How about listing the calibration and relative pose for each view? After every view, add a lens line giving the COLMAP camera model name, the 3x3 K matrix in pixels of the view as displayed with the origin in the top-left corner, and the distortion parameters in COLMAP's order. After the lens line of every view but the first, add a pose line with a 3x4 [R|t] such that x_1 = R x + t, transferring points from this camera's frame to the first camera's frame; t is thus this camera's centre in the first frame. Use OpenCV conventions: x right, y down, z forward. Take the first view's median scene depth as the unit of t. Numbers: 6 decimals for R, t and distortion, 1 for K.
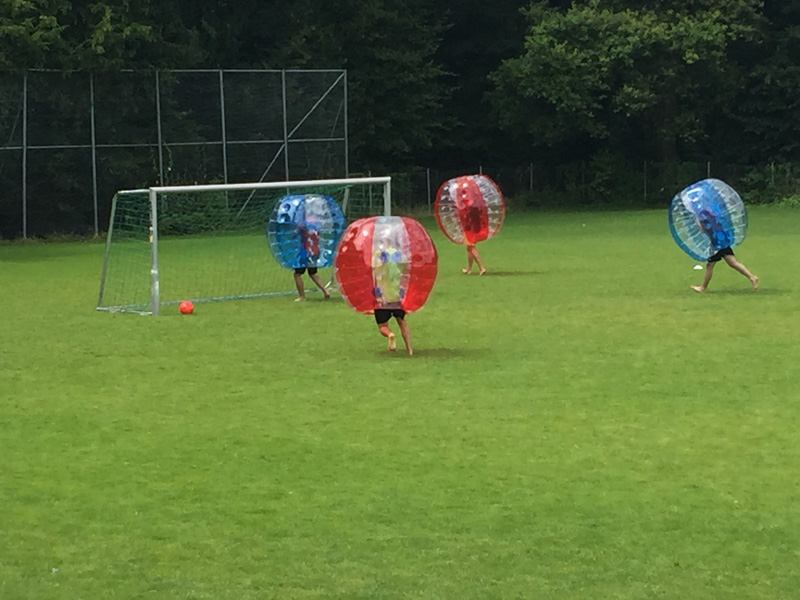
lens RADIAL K [[2505.7, 0, 428.2], [0, 2505.7, 278.4], [0, 0, 1]] dist [0.094962, 0.000000]
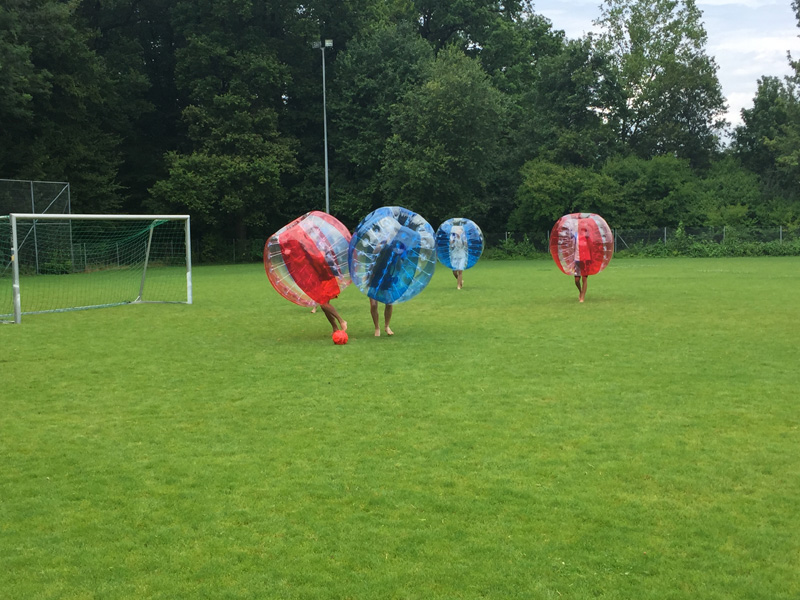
lens RADIAL K [[1043.3, 0, 406.6], [0, 1043.3, 318.4], [0, 0, 1]] dist [0.055694, 0.000000]
pose [[0.945067, -0.032218, 0.325285, -0.047991], [0.029111, 0.999472, 0.014416, 0.005326], [-0.325578, -0.004155, 0.945506, 0.235649]]
